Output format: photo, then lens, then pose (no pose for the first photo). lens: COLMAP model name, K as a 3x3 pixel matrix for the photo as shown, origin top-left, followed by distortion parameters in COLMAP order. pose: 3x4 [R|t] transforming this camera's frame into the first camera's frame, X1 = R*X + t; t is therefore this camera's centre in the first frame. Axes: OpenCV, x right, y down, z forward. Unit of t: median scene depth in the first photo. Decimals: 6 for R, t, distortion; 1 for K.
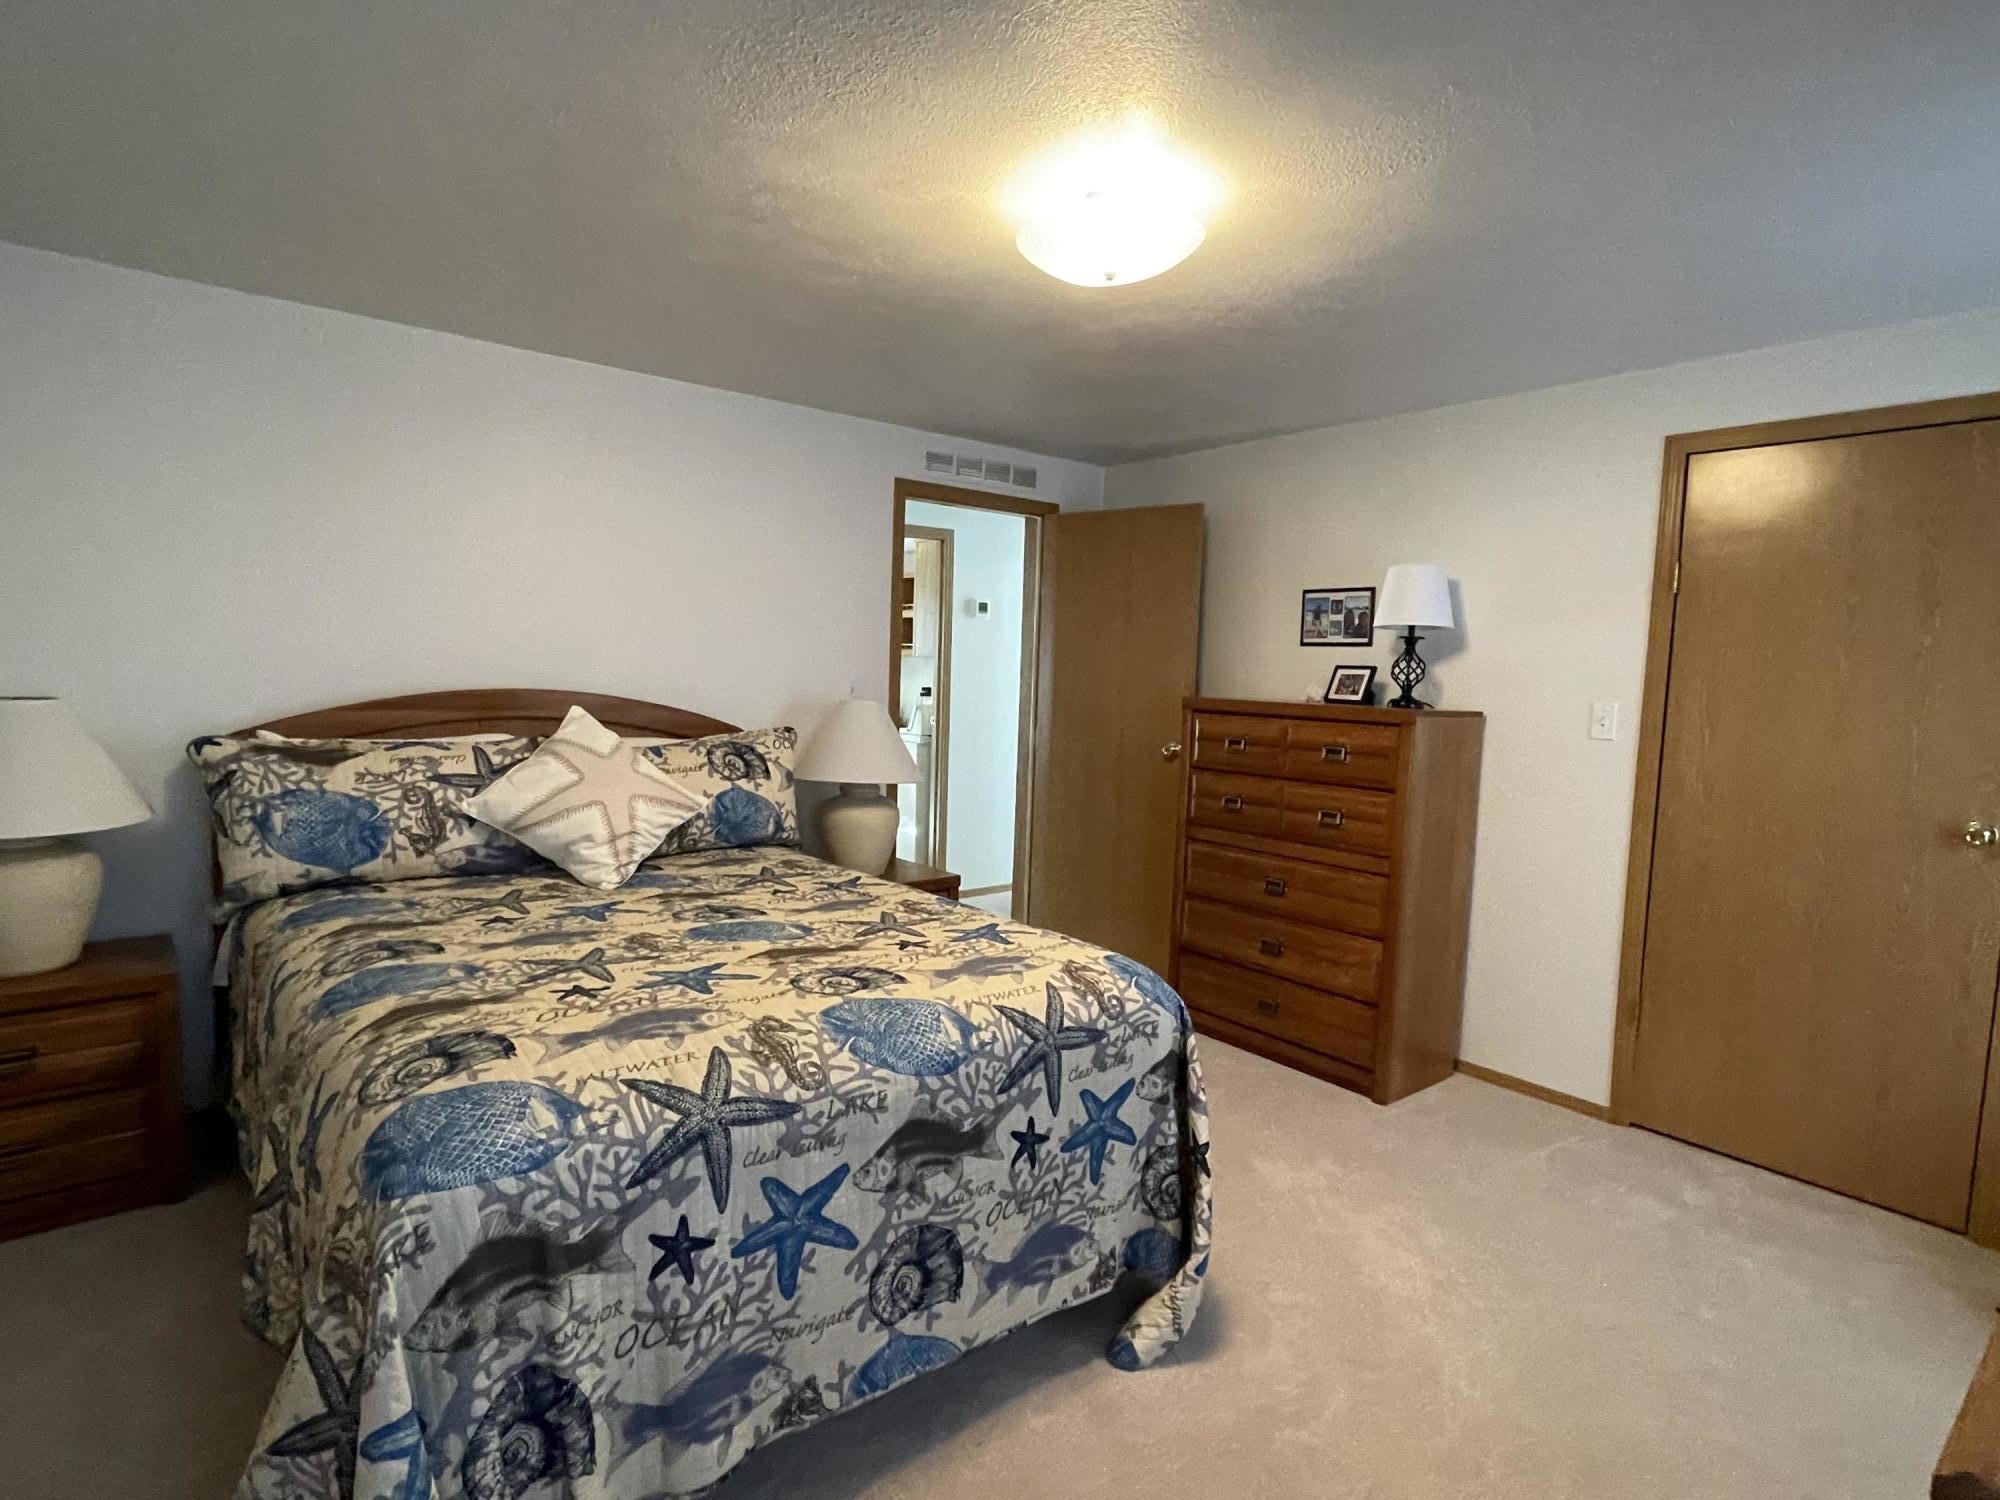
lens RADIAL K [[1034.1, 0, 1009.2], [0, 1034.1, 752.7], [0, 0, 1]] dist [-0.003750, 0.000284]
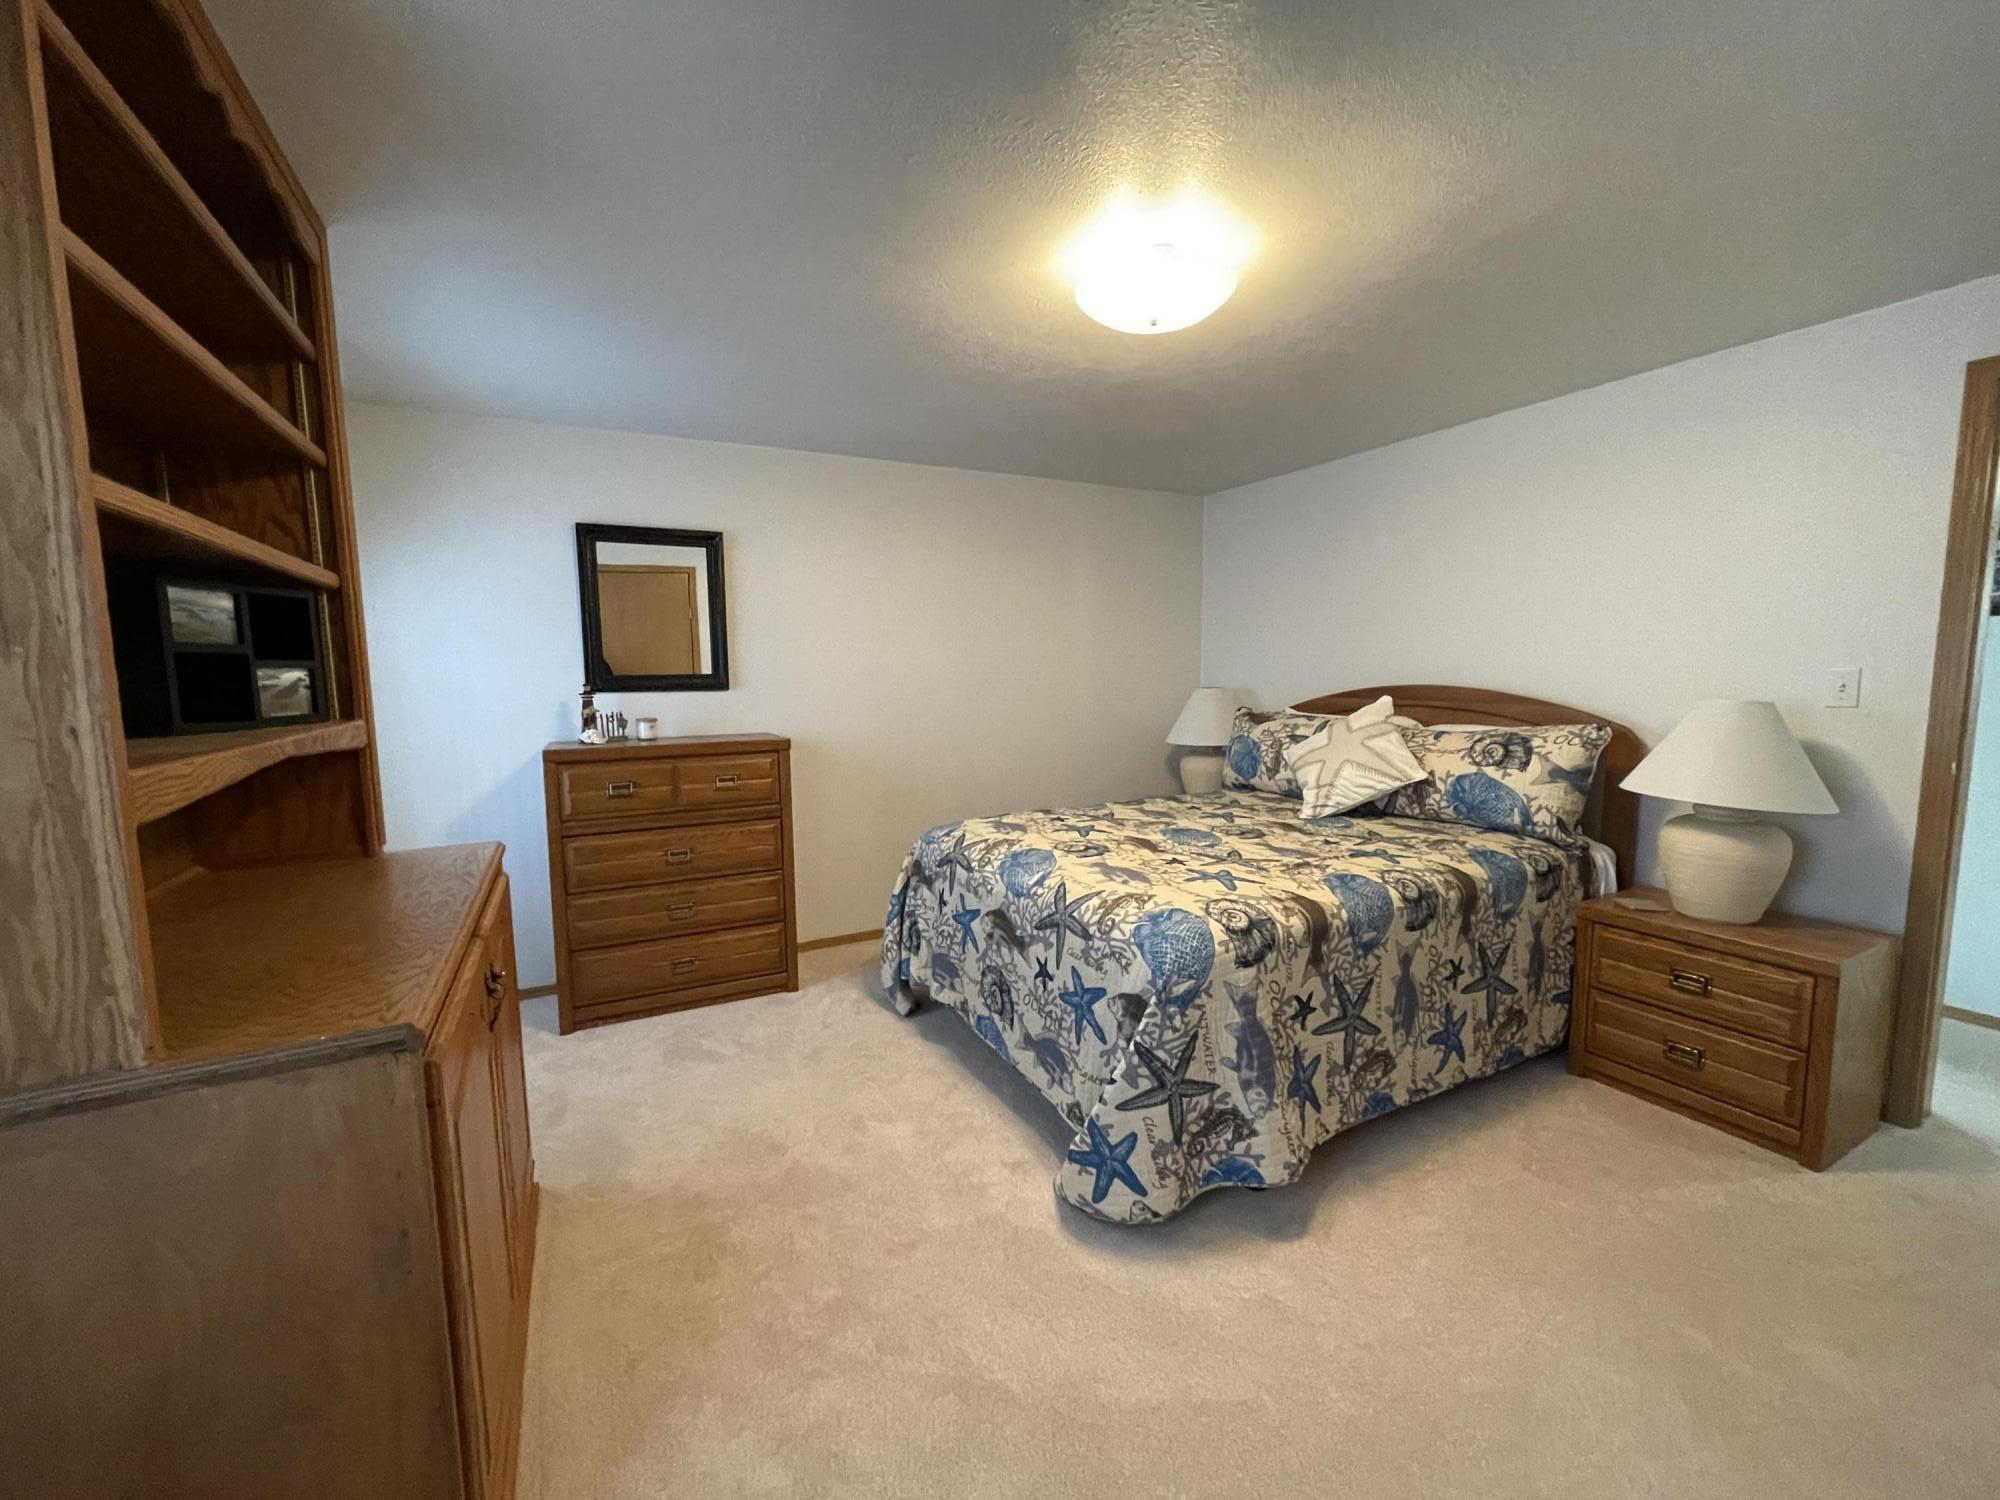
lens RADIAL K [[808.9, 0, 1008.8], [0, 808.9, 754.9], [0, 0, 1]] dist [-0.000346, -0.000071]
pose [[-0.197379, 0.076708, -0.977322, 1.066503], [-0.079237, 0.992424, 0.093896, -0.042441], [0.977120, 0.095973, -0.189805, 1.049861]]
